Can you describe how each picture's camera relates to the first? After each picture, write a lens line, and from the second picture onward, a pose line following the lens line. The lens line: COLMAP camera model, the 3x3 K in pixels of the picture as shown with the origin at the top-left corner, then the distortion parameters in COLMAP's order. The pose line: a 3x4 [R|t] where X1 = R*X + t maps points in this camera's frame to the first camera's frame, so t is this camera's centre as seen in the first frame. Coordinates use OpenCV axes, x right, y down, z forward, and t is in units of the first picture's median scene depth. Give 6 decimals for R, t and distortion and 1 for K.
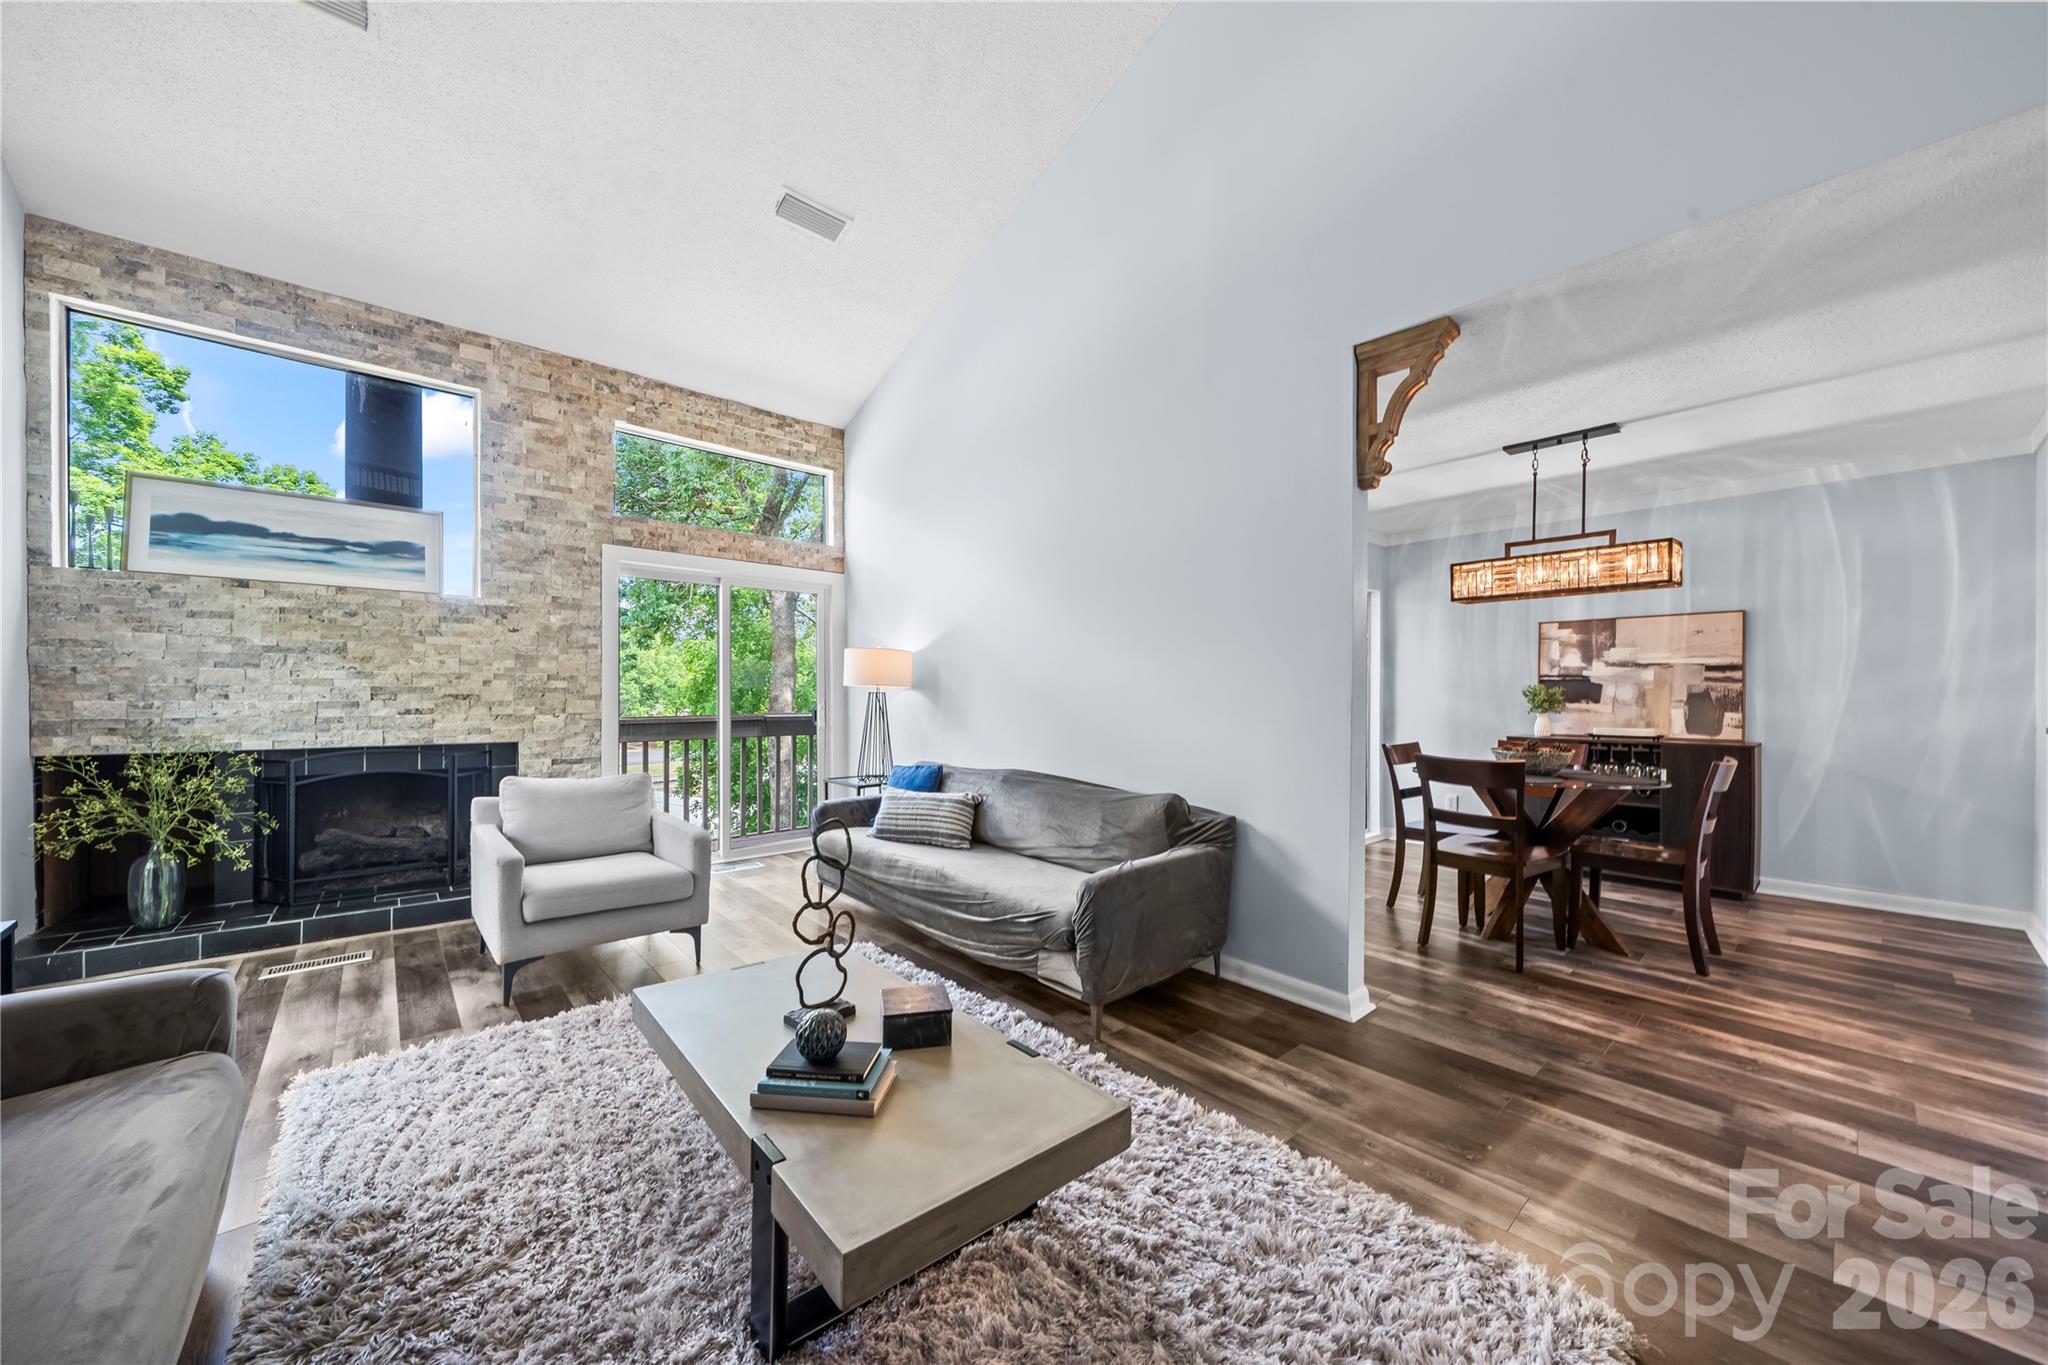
lens RADIAL K [[738.6, 0, 1040.7], [0, 738.6, 693.4], [0, 0, 1]] dist [-0.005819, 0.000966]
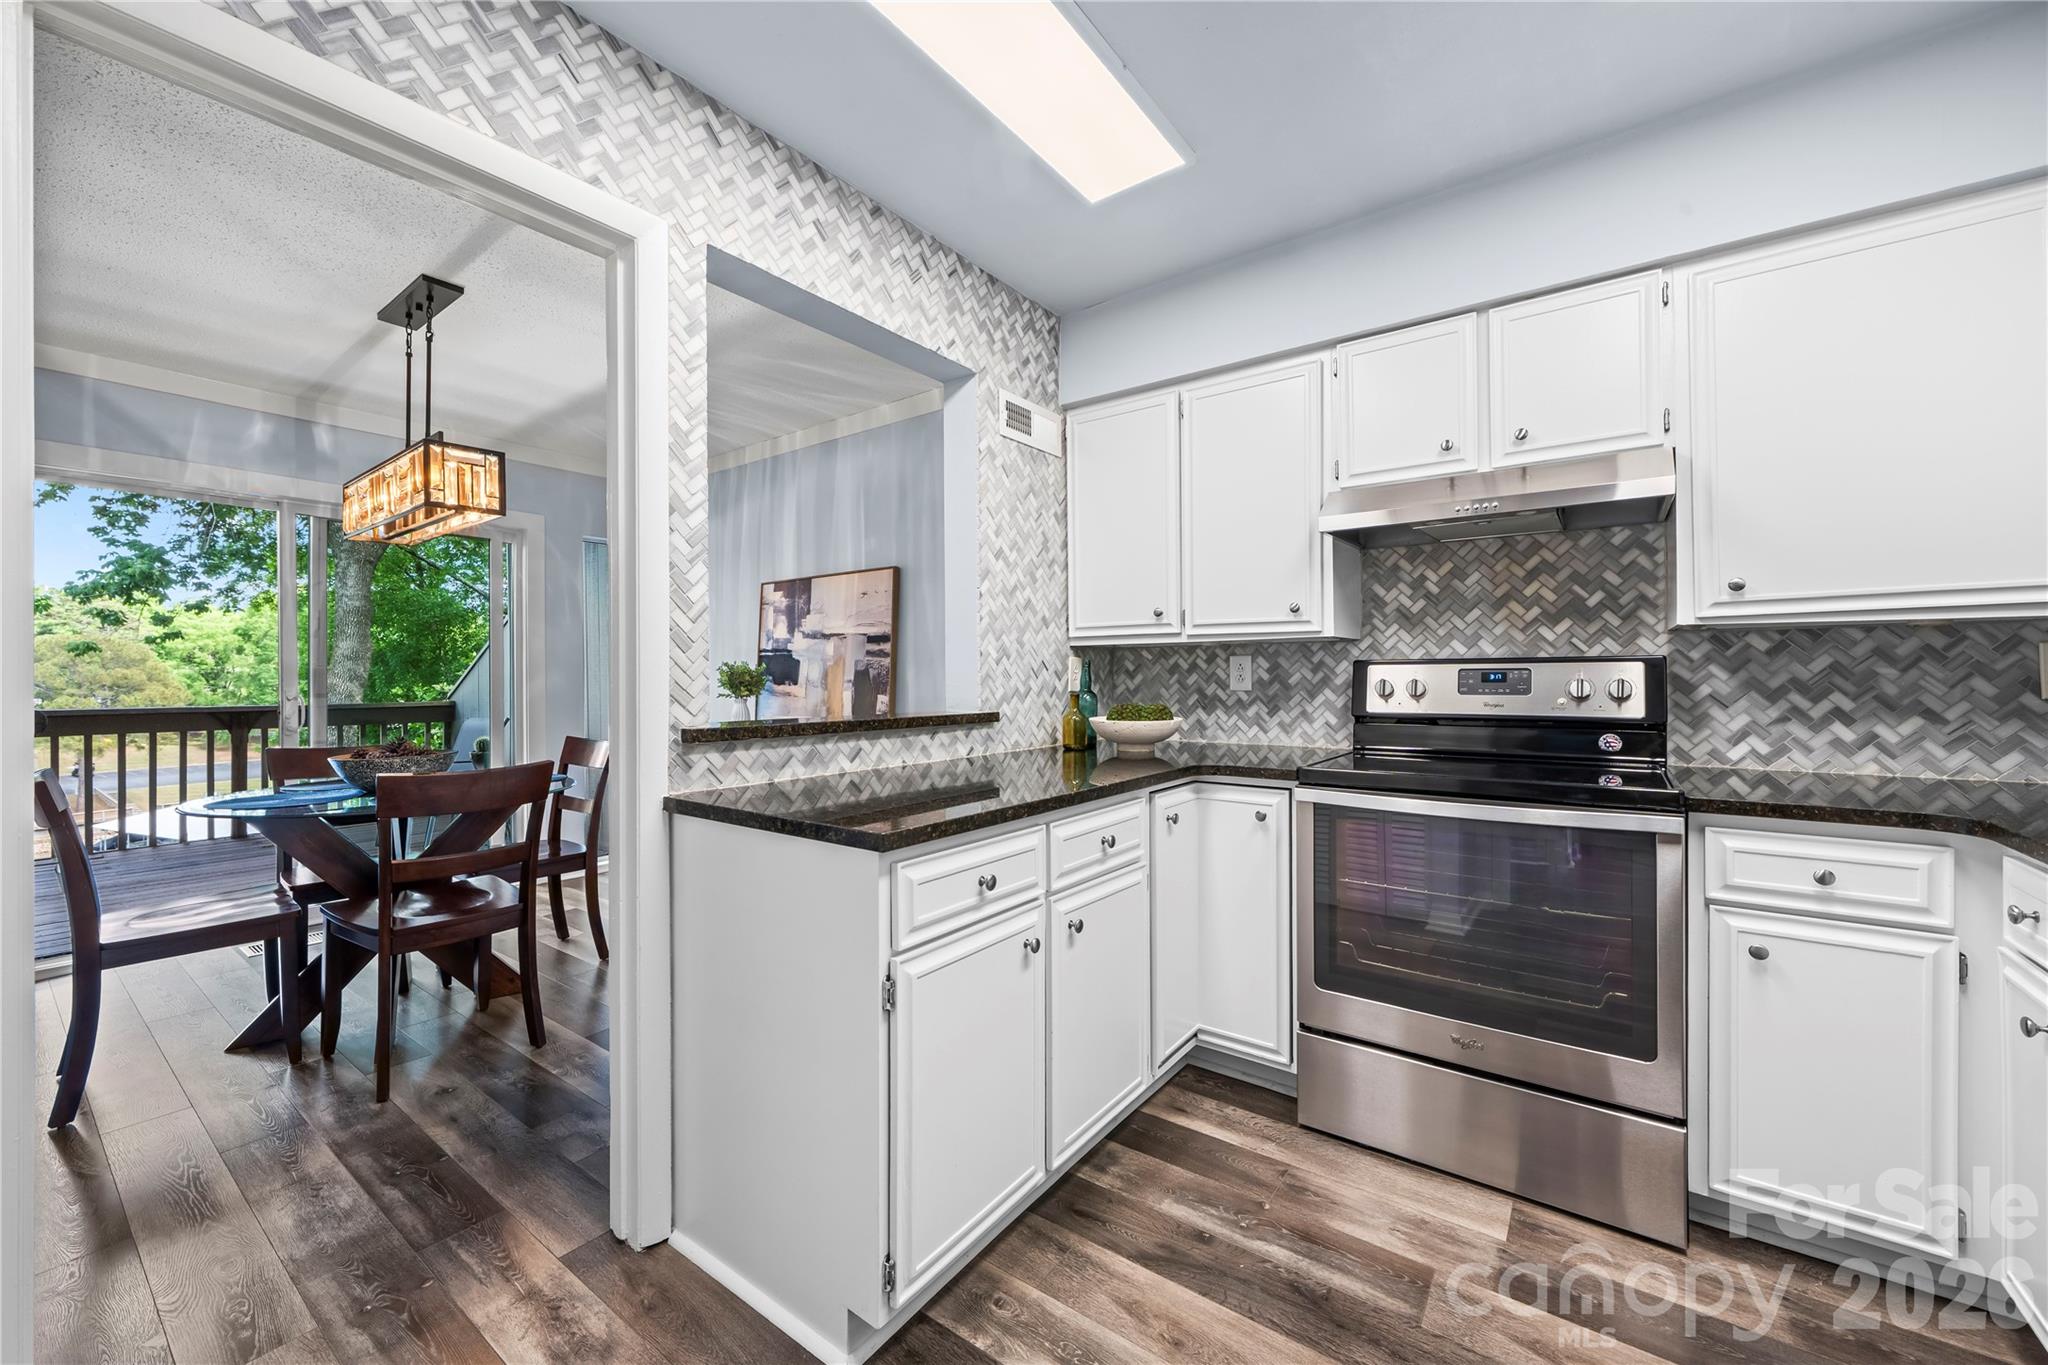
lens RADIAL K [[791.7, 0, 1036.9], [0, 791.7, 677.2], [0, 0, 1]] dist [0.007499, 0.000034]
pose [[0.979343, -0.008129, 0.202043, 0.916899], [0.008825, 0.999958, -0.002548, 0.010536], [-0.202014, 0.004278, 0.979373, 0.123109]]
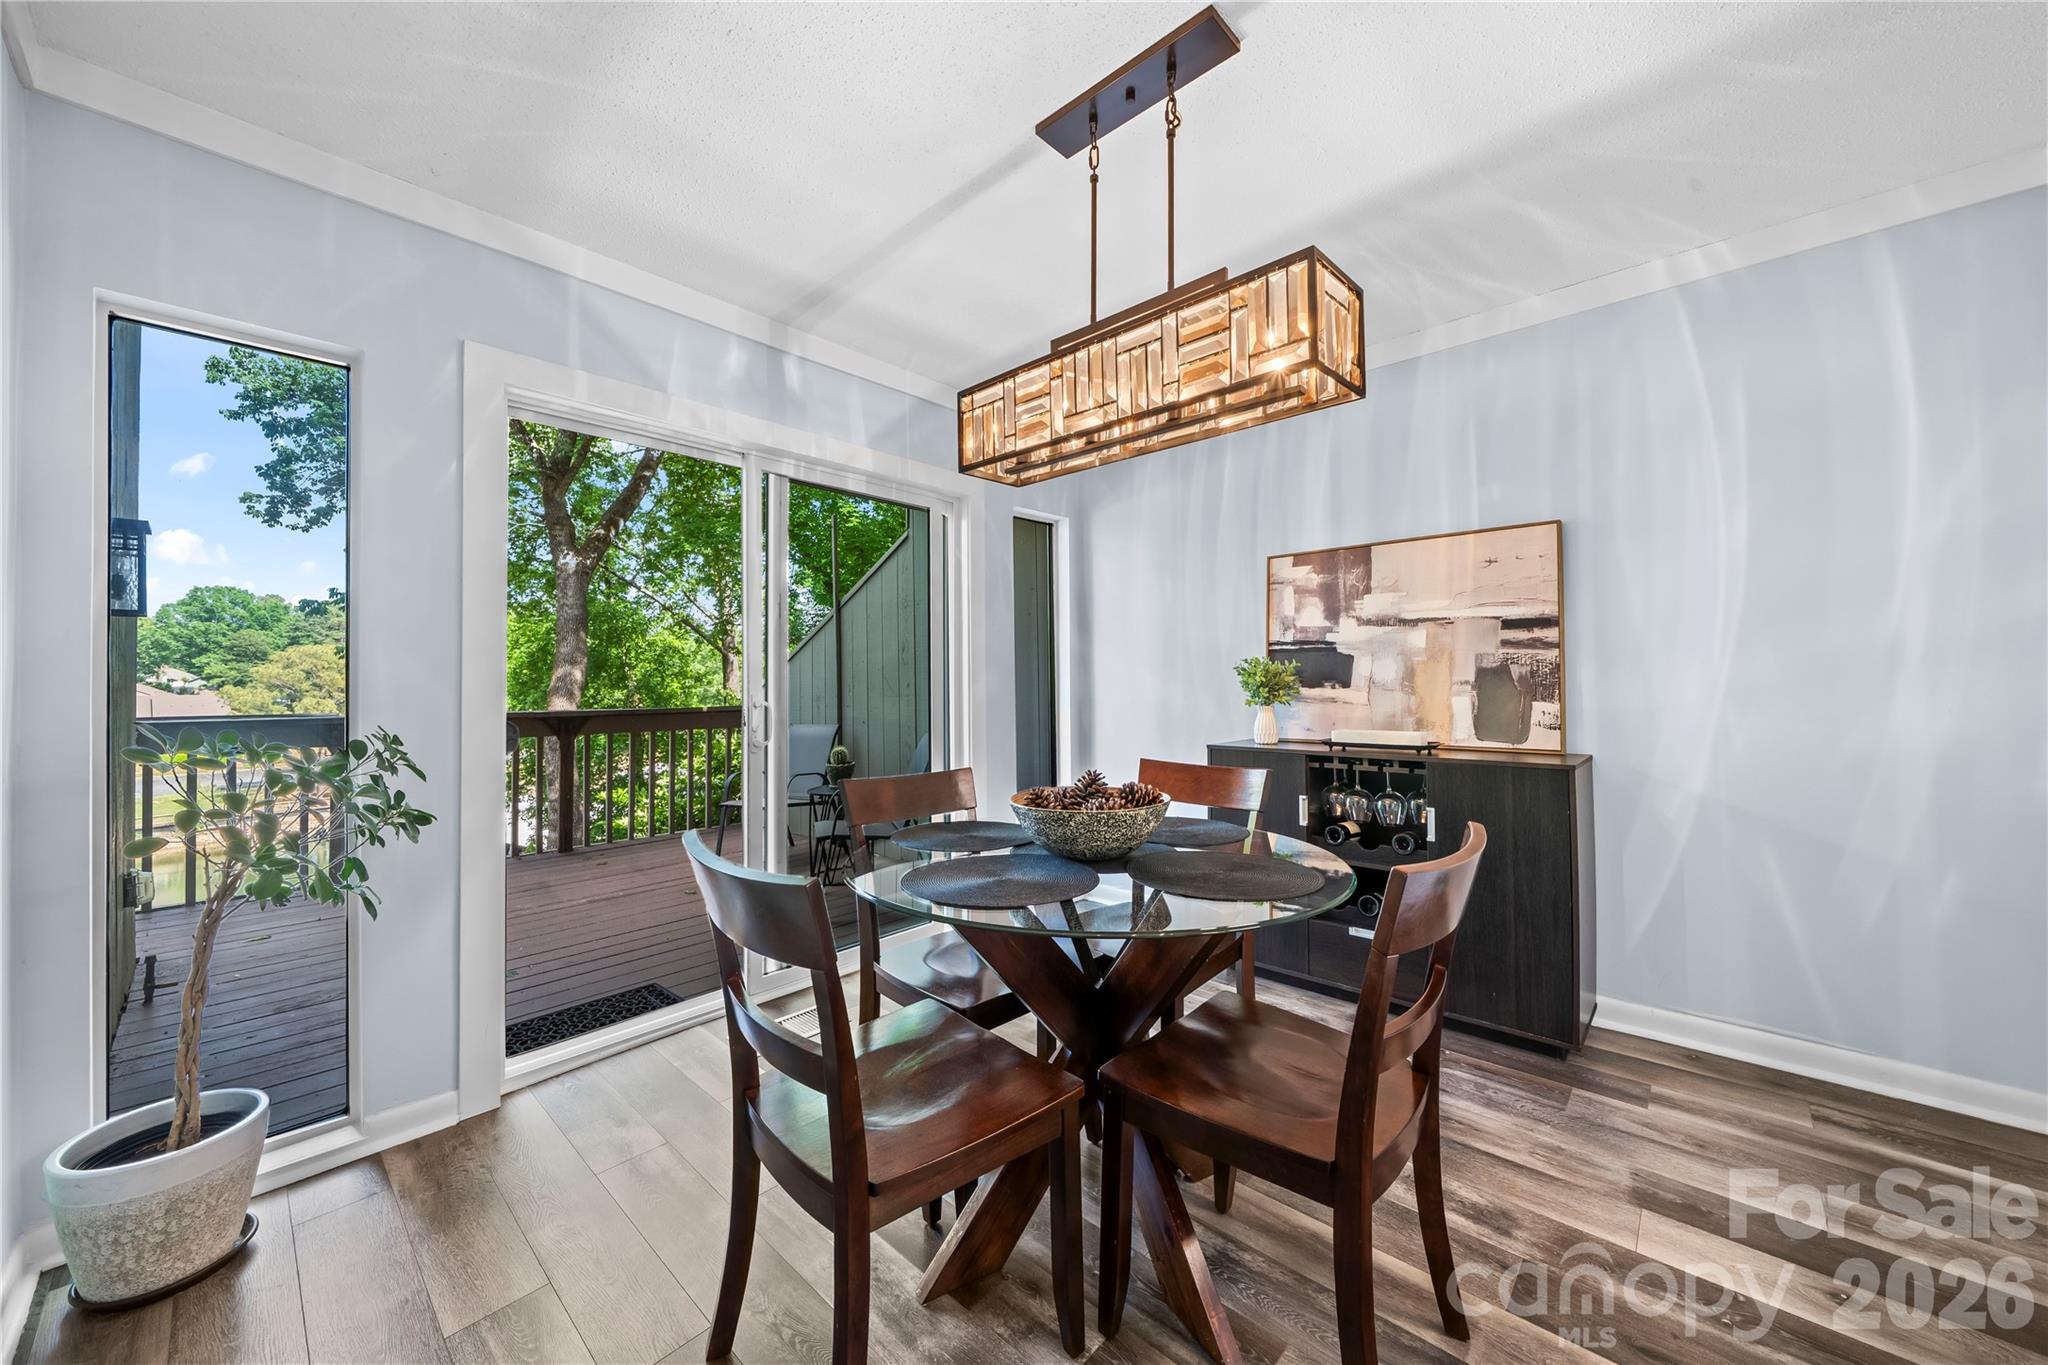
lens RADIAL K [[738.6, 0, 1056.7], [0, 738.6, 665.5], [0, 0, 1]] dist [-0.005819, 0.000966]
pose [[0.993370, -0.009774, 0.114542, 0.497317], [0.012149, 0.999725, -0.020055, 0.005022], [-0.114314, 0.021314, 0.993216, 0.474266]]
